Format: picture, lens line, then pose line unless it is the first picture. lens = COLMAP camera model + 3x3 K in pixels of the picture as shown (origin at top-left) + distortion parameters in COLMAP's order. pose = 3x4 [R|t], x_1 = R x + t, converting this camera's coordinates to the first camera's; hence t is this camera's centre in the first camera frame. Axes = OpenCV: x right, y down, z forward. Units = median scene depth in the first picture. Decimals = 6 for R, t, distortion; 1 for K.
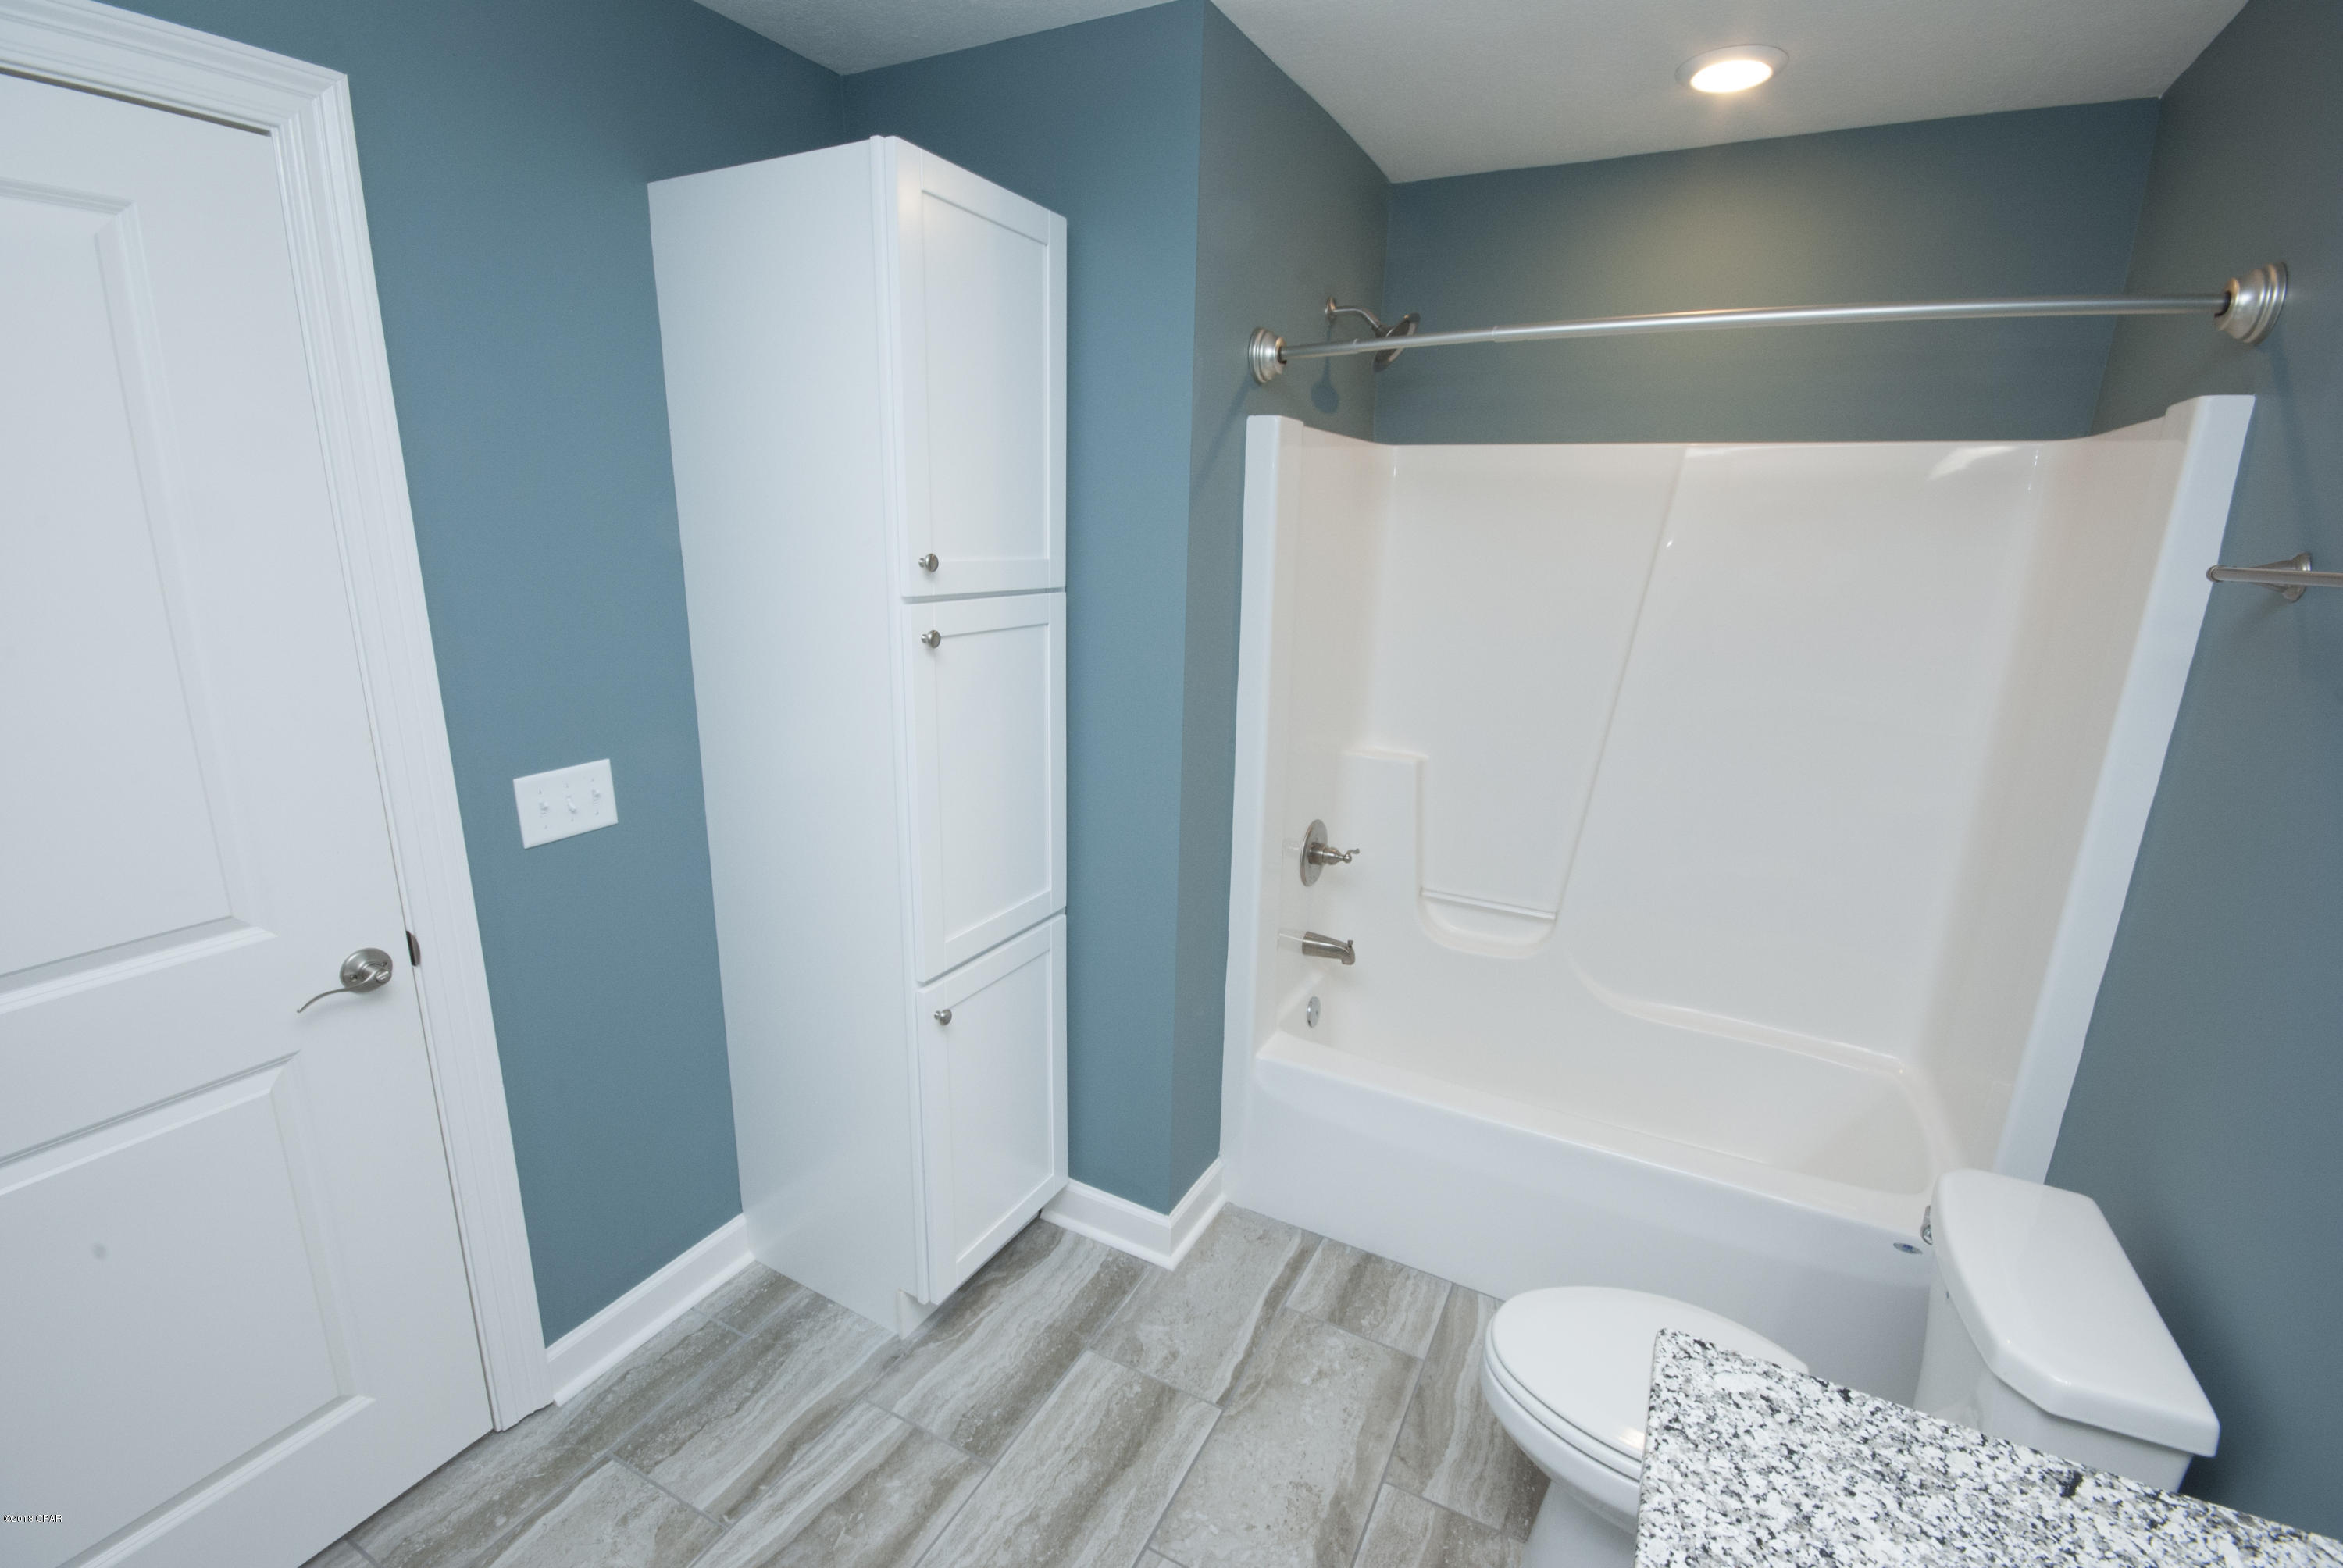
lens RADIAL K [[1034.6, 0, 1170.4], [0, 1034.6, 790.8], [0, 0, 1]] dist [0.016206, -0.015561]
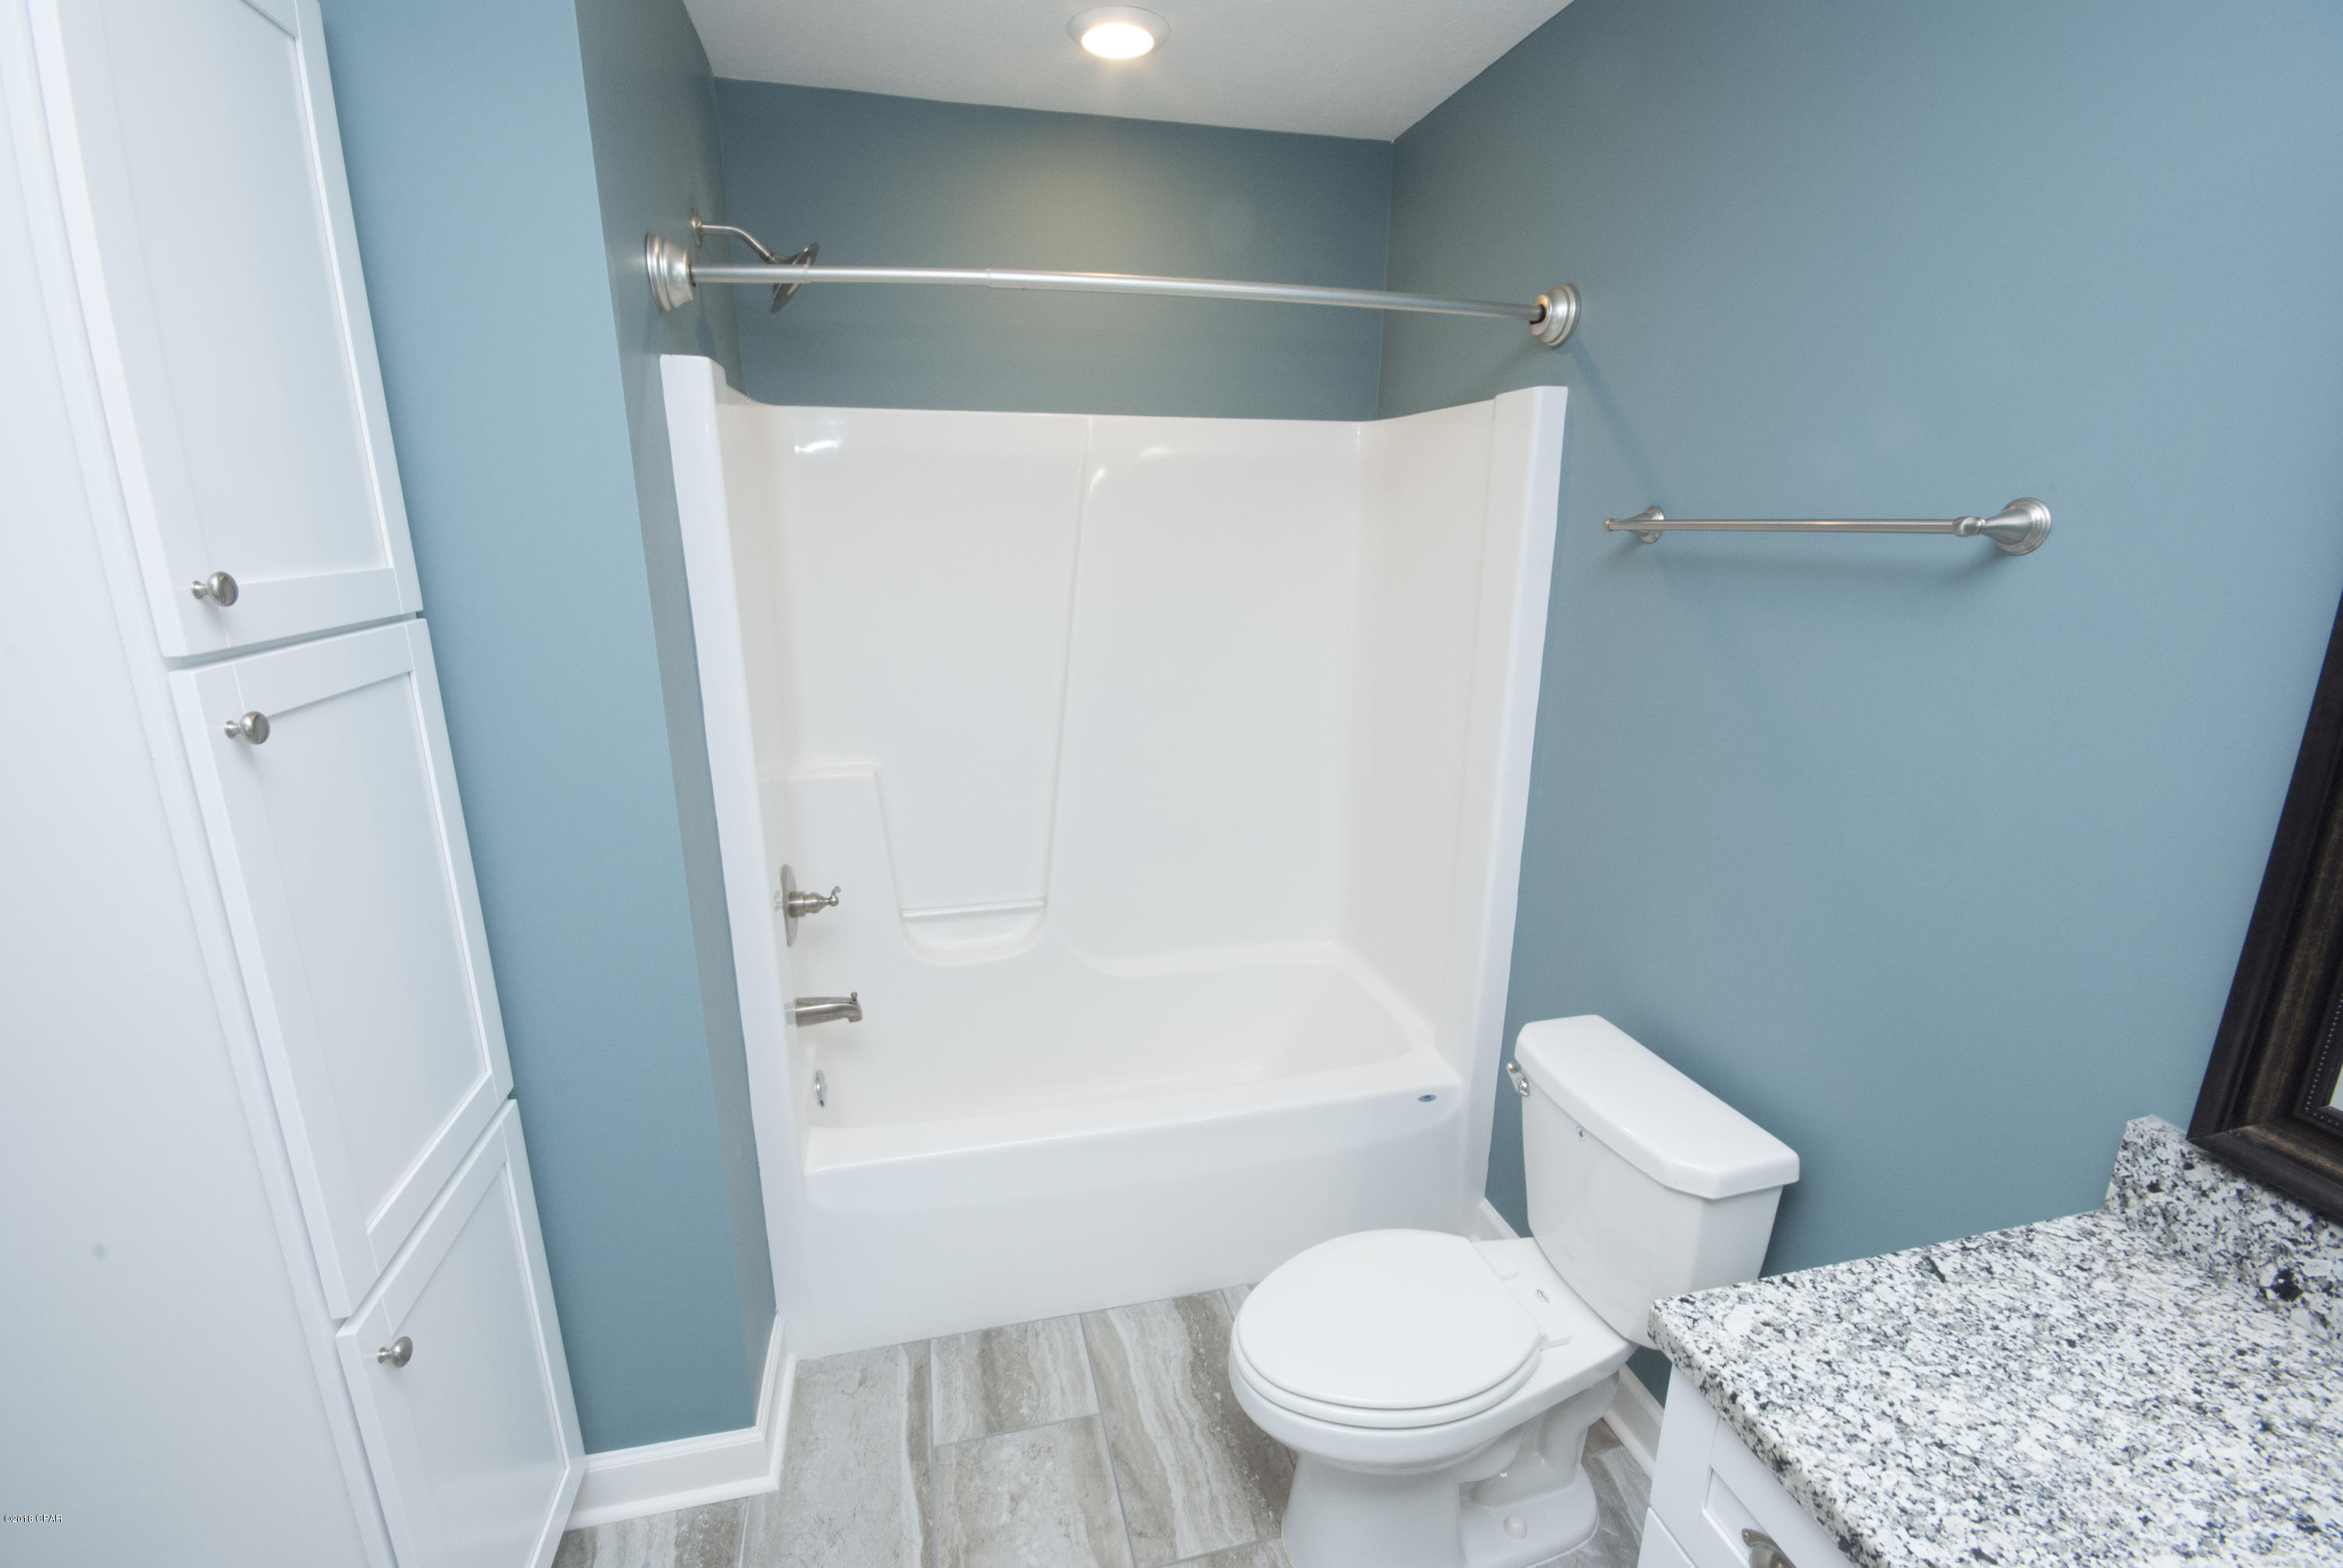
lens RADIAL K [[1034.6, 0, 1170.4], [0, 1034.6, 790.8], [0, 0, 1]] dist [0.016206, -0.015561]
pose [[0.747422, -0.197754, 0.634235, -0.178159], [0.182418, 0.979066, 0.090299, -0.061025], [-0.638815, 0.048204, 0.767849, 0.221886]]
